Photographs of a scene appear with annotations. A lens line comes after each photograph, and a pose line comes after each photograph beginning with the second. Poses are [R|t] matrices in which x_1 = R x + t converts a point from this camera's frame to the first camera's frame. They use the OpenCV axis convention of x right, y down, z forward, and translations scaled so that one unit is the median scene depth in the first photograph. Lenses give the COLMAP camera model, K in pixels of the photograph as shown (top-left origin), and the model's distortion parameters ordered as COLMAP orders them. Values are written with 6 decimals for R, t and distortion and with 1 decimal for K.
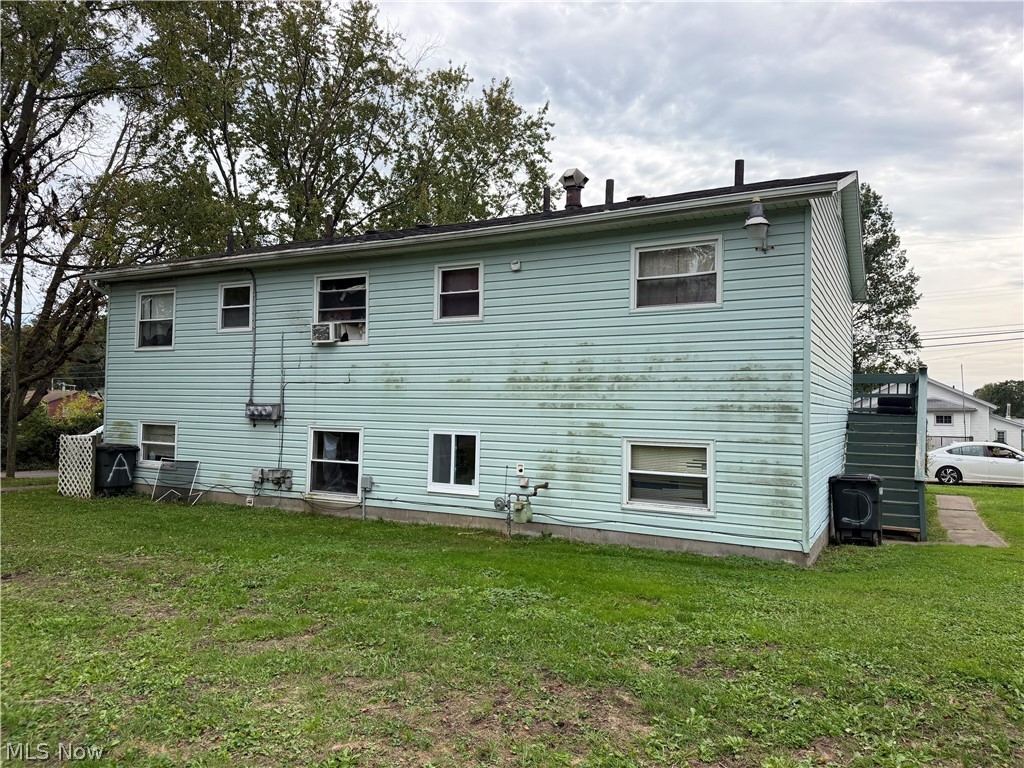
lens RADIAL K [[707.8, 0, 512.0], [0, 707.8, 384.0], [0, 0, 1]] dist [0.054530, -0.076139]
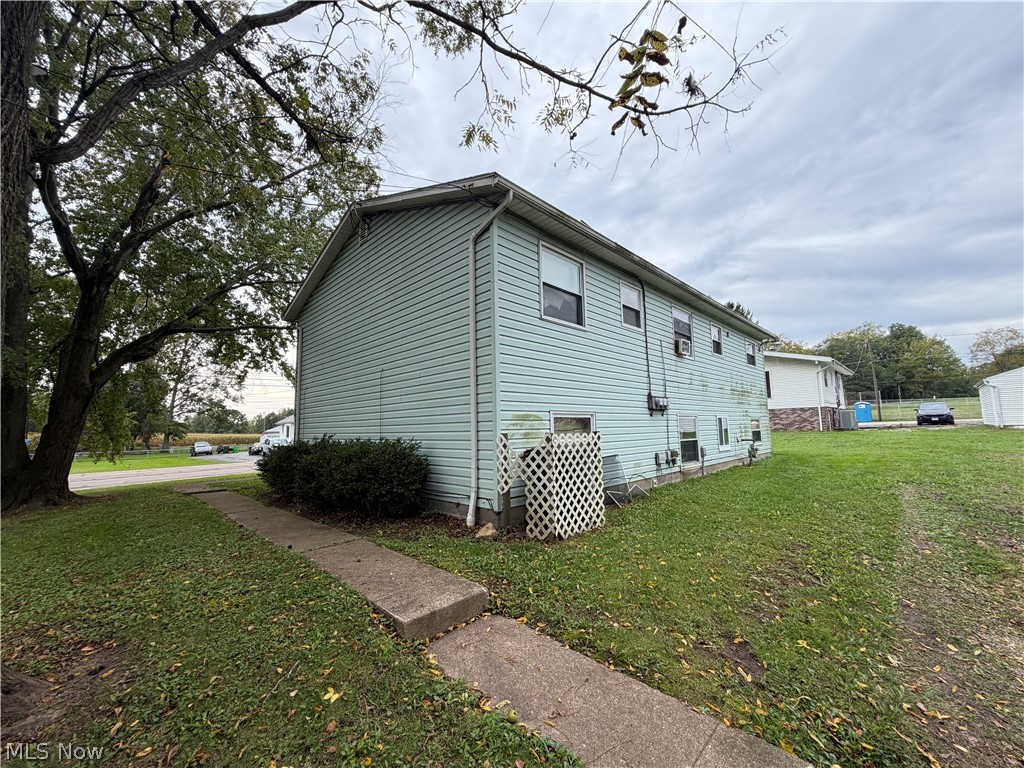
lens RADIAL K [[411.4, 0, 514.1], [0, 411.4, 386.6], [0, 0, 1]] dist [-0.007041, -0.000039]
pose [[0.266904, 0.075452, 0.960765, -0.964922], [-0.006194, 0.997044, -0.076580, 0.058377], [-0.963703, 0.014488, 0.266582, 0.943223]]
